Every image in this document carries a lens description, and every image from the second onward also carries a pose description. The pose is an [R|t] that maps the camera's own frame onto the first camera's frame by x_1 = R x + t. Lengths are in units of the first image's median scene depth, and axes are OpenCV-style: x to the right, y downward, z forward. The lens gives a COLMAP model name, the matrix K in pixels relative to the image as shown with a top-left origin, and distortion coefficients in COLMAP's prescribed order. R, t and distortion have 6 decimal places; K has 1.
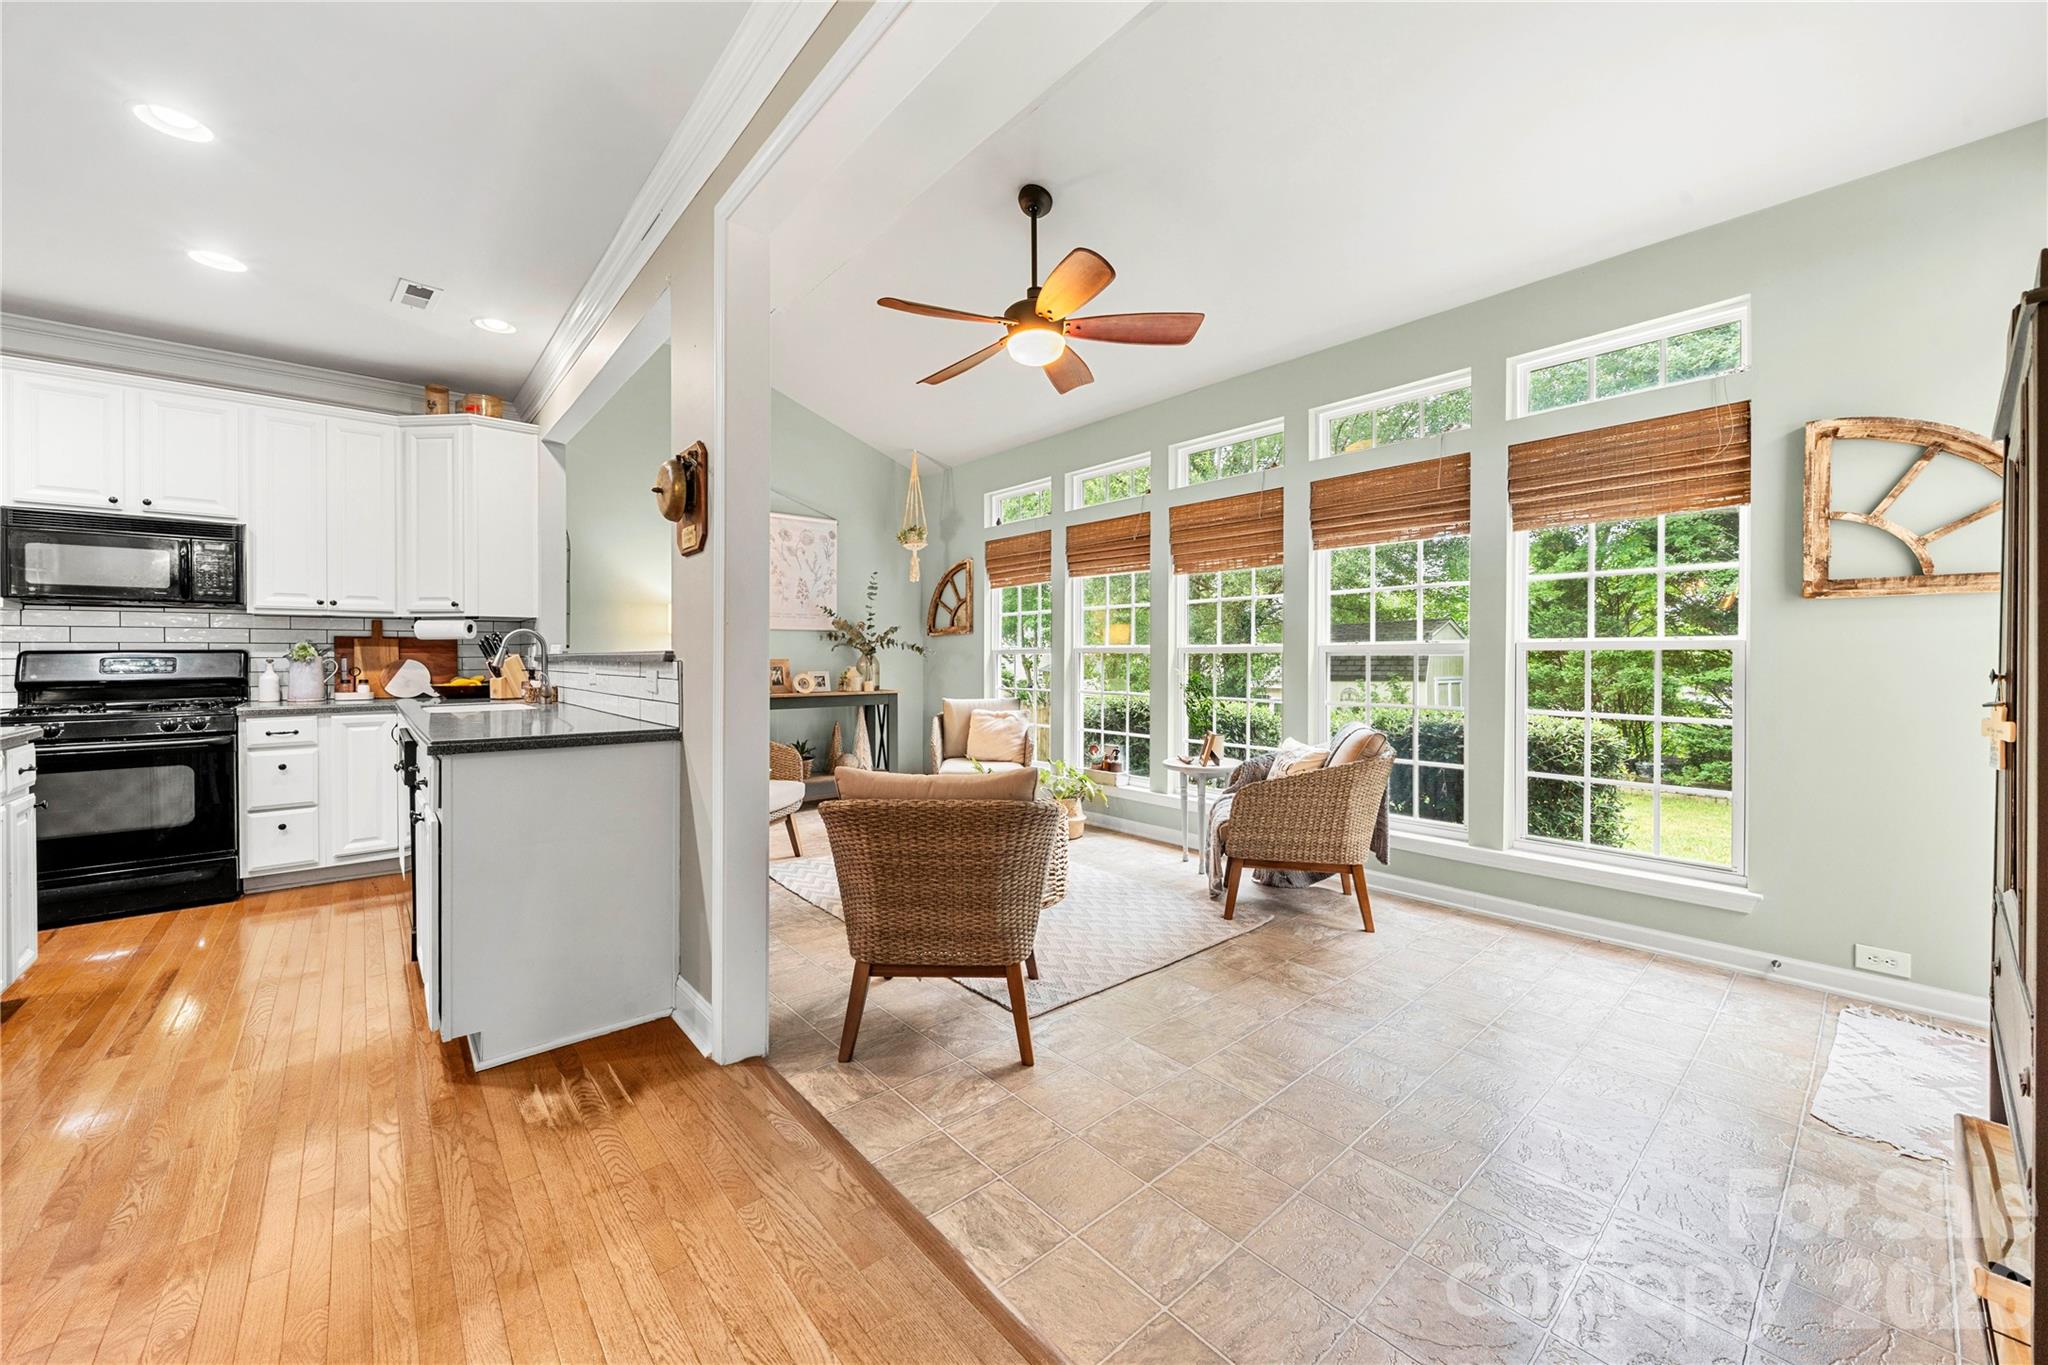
lens RADIAL K [[741.2, 0, 1036.5], [0, 741.2, 658.5], [0, 0, 1]] dist [-0.000980, -0.001439]
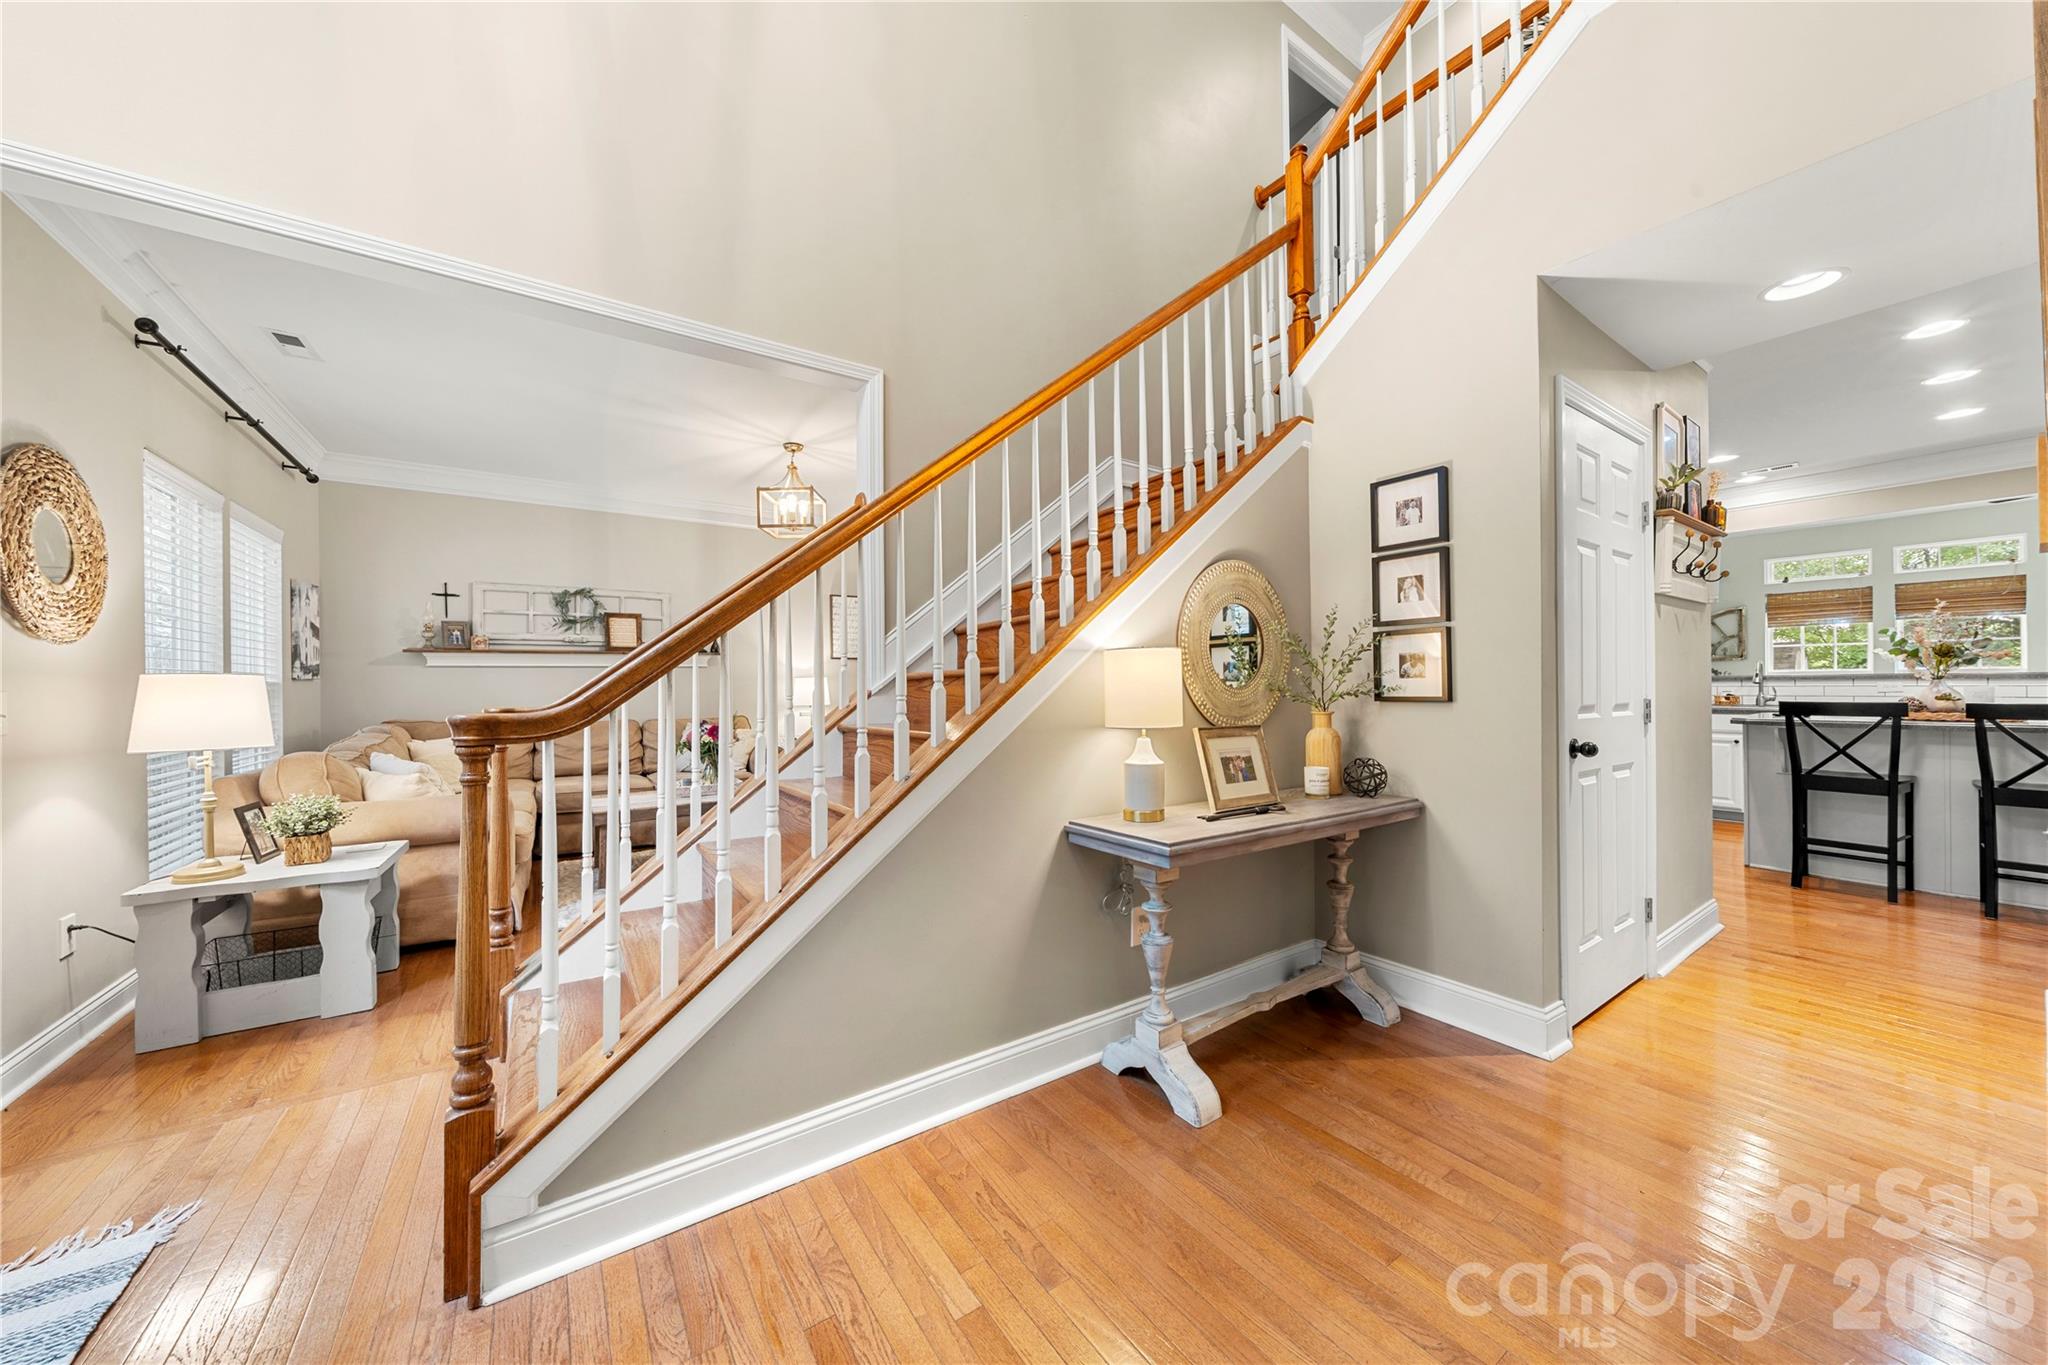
lens RADIAL K [[704.3, 0, 1027.5], [0, 704.3, 697.8], [0, 0, 1]] dist [-0.001105, -0.000034]
pose [[0.995046, -0.007307, -0.099146, -2.021591], [0.008576, 0.999887, 0.012381, 0.014953], [0.099044, -0.013170, 0.994996, -0.699415]]
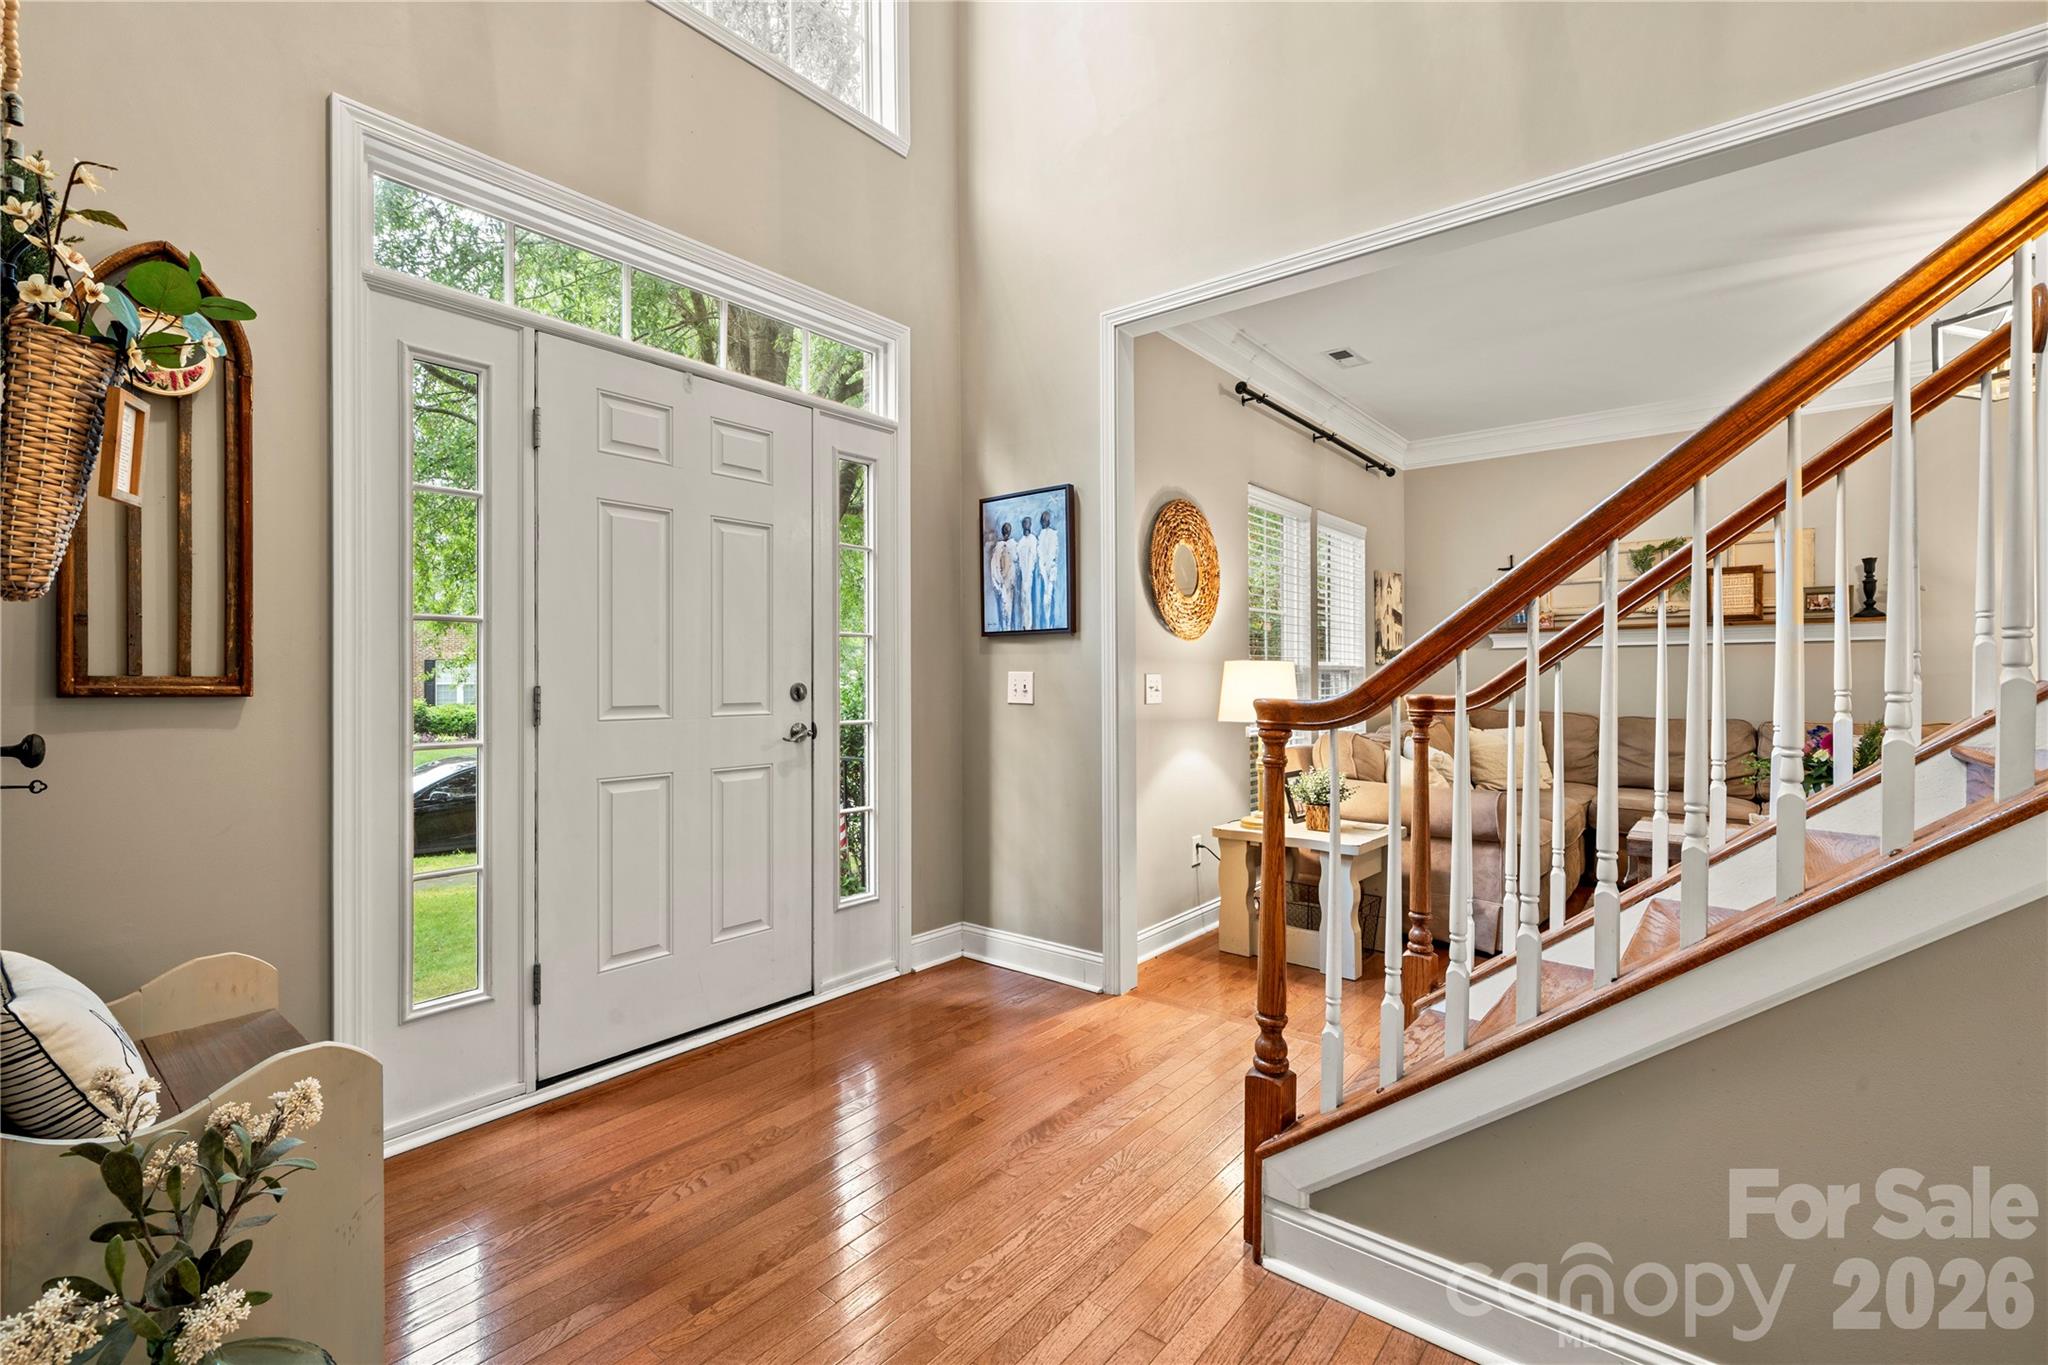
lens RADIAL K [[898.9, 0, 1011.4], [0, 898.9, 695.1], [0, 0, 1]] dist [0.004863, -0.000270]
pose [[0.185659, 0.021269, -0.982384, -1.905853], [-0.004566, 0.999774, 0.020783, 0.014019], [0.982604, 0.000628, 0.185715, -0.603294]]
